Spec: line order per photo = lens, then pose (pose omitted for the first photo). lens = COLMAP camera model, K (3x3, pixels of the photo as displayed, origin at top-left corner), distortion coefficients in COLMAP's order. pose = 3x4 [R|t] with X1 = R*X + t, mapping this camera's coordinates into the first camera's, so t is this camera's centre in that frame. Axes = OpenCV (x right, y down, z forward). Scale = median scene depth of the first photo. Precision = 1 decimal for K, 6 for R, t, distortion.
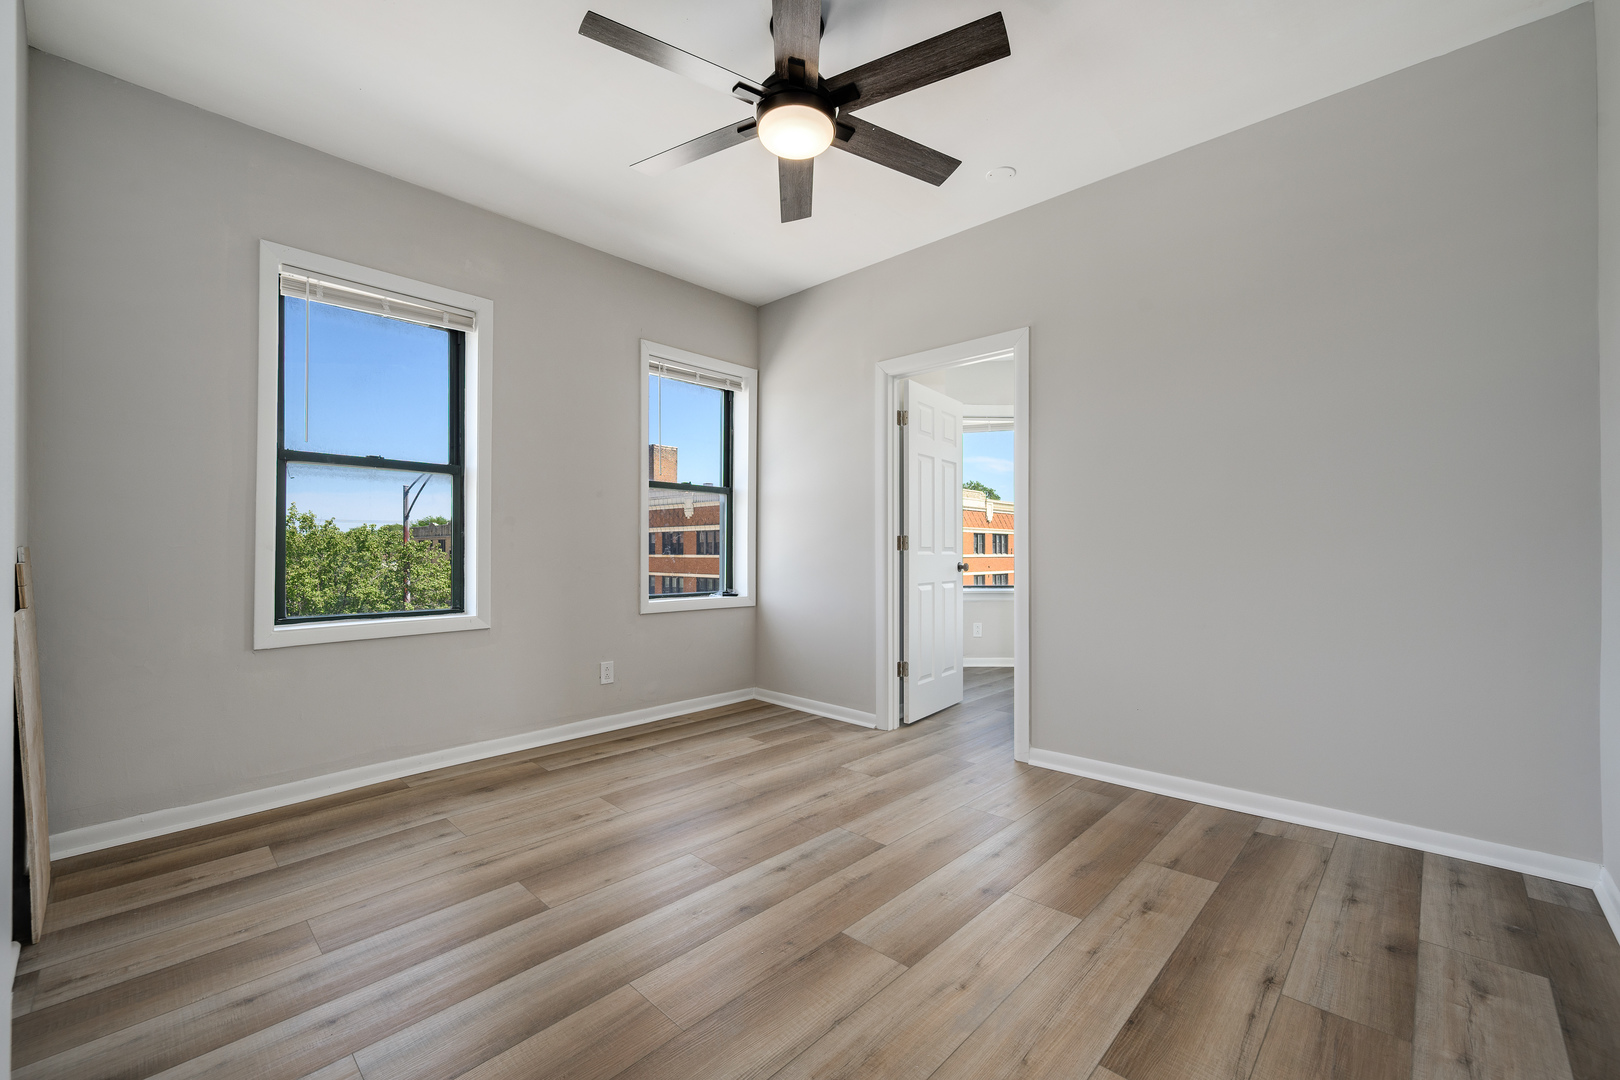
lens RADIAL K [[660.8, 0, 810.0], [0, 660.8, 540.0], [0, 0, 1]] dist [-0.001353, -0.000135]
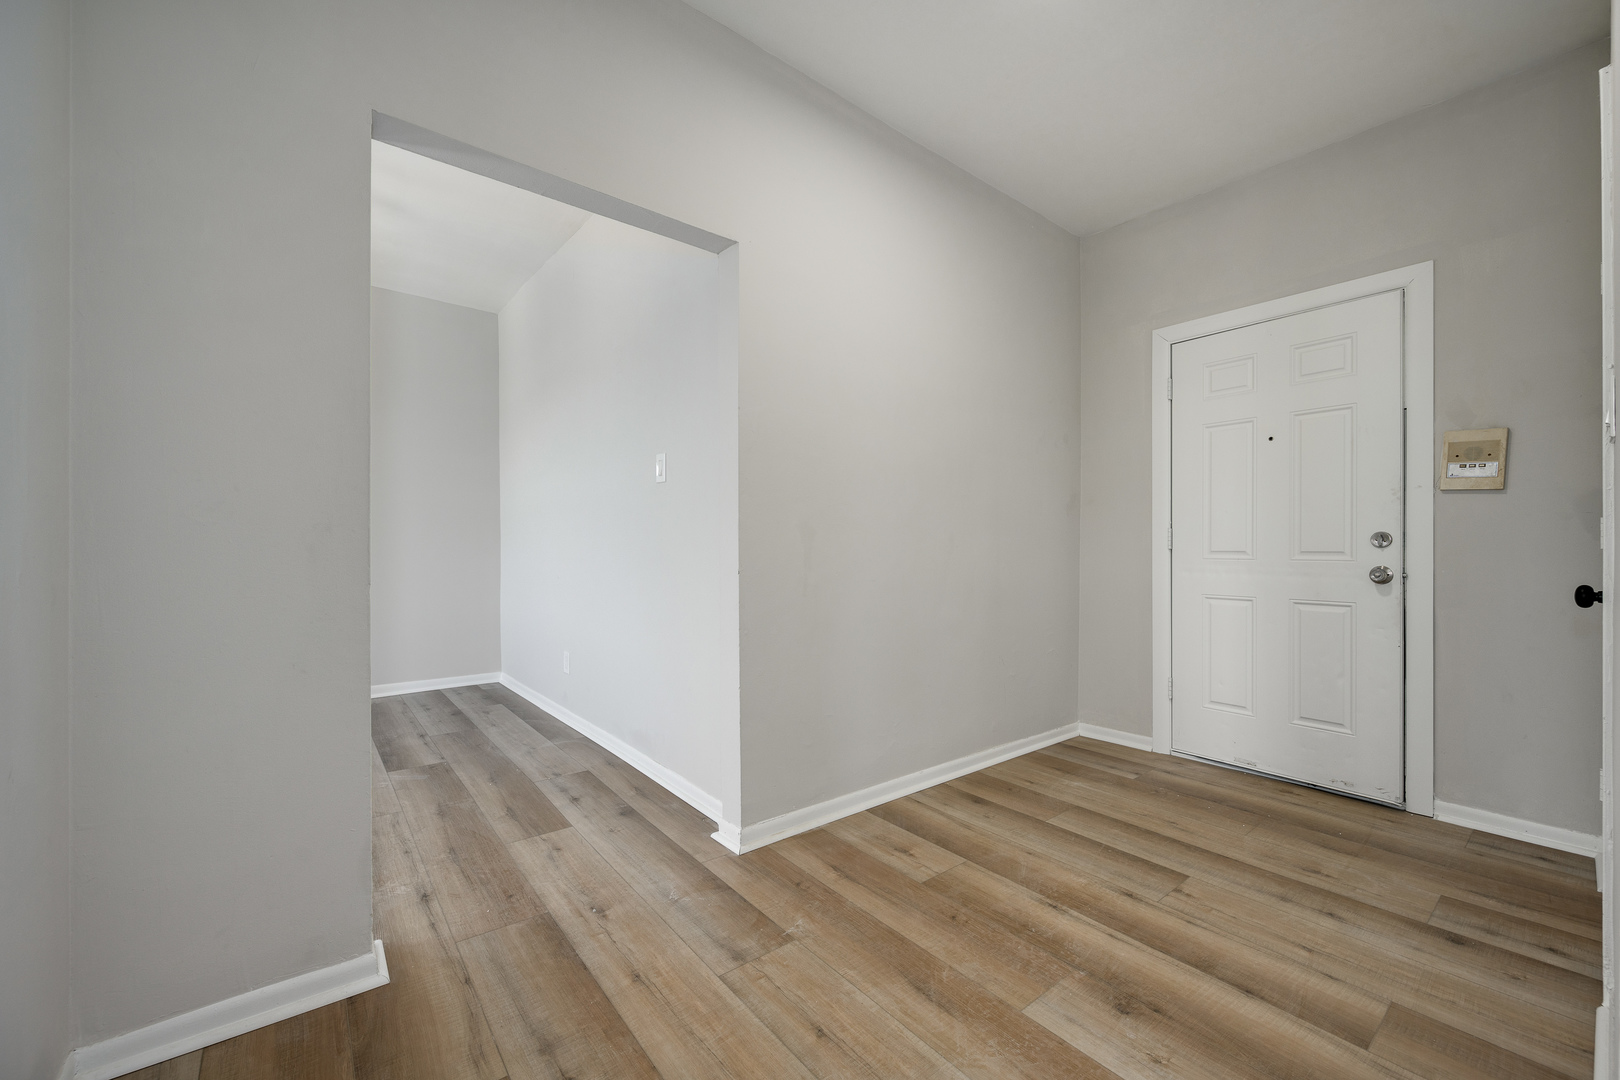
lens RADIAL K [[642.7, 0, 809.7], [0, 642.7, 551.5], [0, 0, 1]] dist [0.030182, -0.000028]
pose [[0.138277, 0.000508, 0.990393, -0.974159], [-0.022993, 0.999732, 0.002697, 0.008552], [-0.990127, -0.023145, 0.138251, -0.439341]]
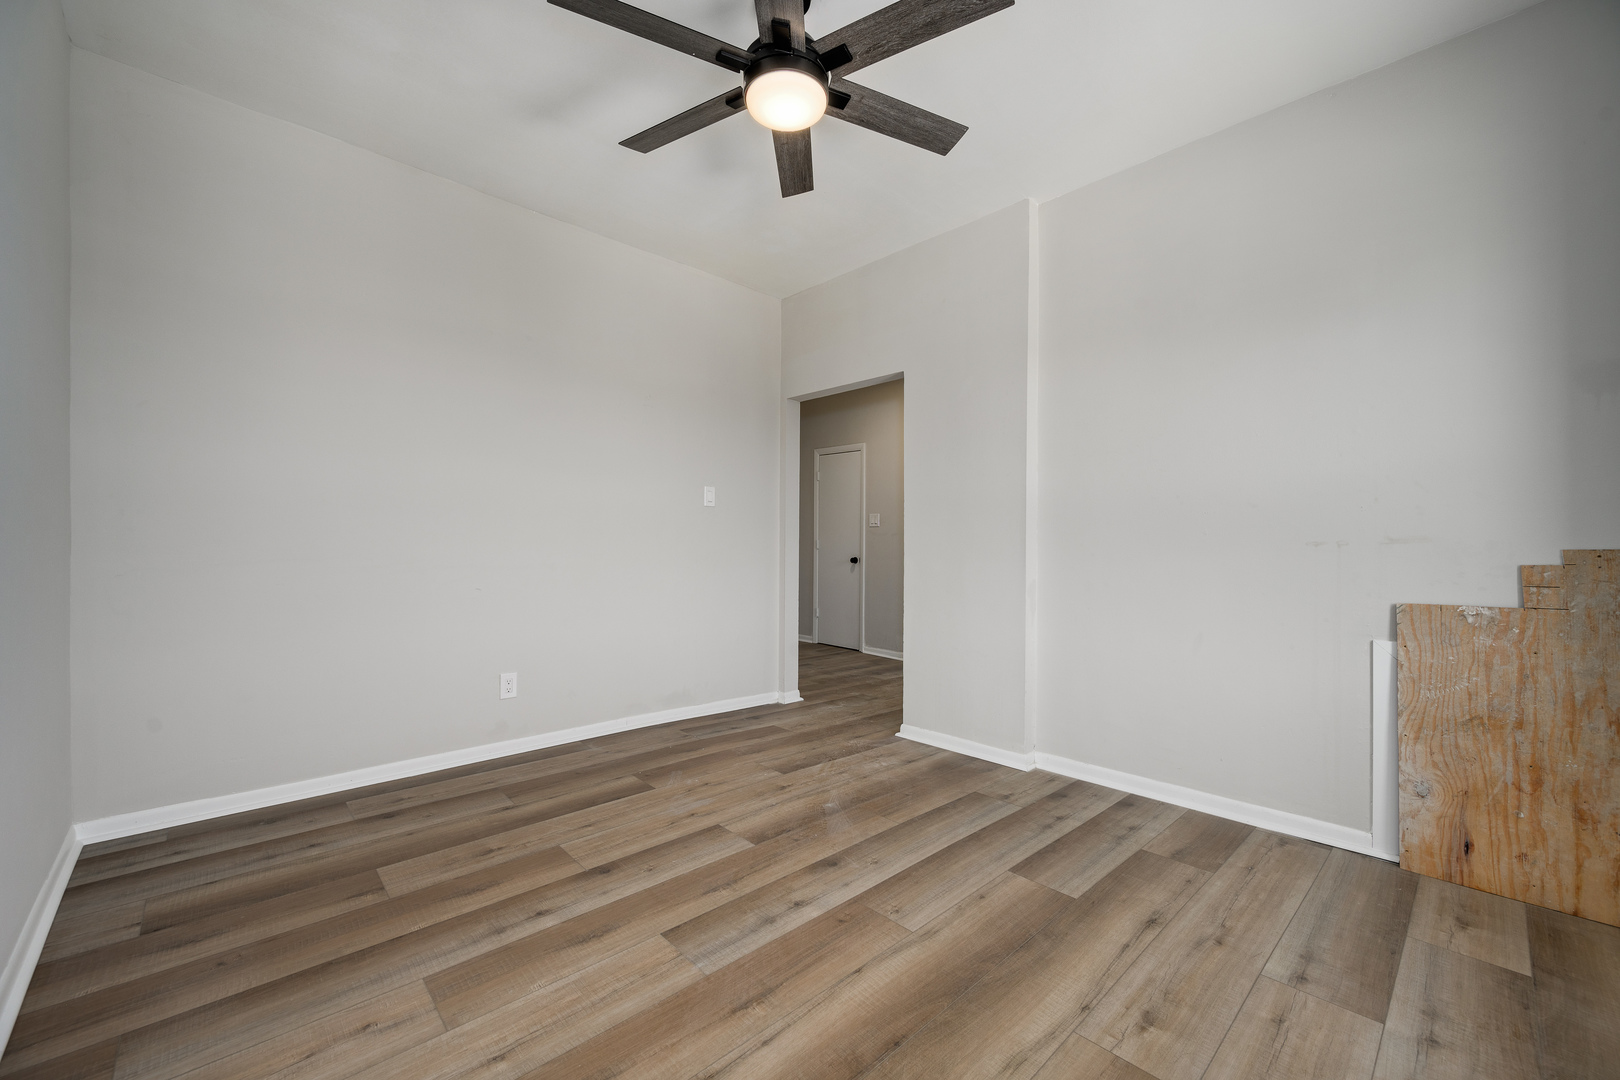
lens RADIAL K [[642.7, 0, 809.7], [0, 642.7, 551.5], [0, 0, 1]] dist [0.030182, -0.000028]
pose [[-0.998470, -0.006011, 0.054968, -0.106621], [-0.006661, 0.999910, -0.011658, 0.030406], [-0.054893, -0.012006, -0.998420, 1.939621]]
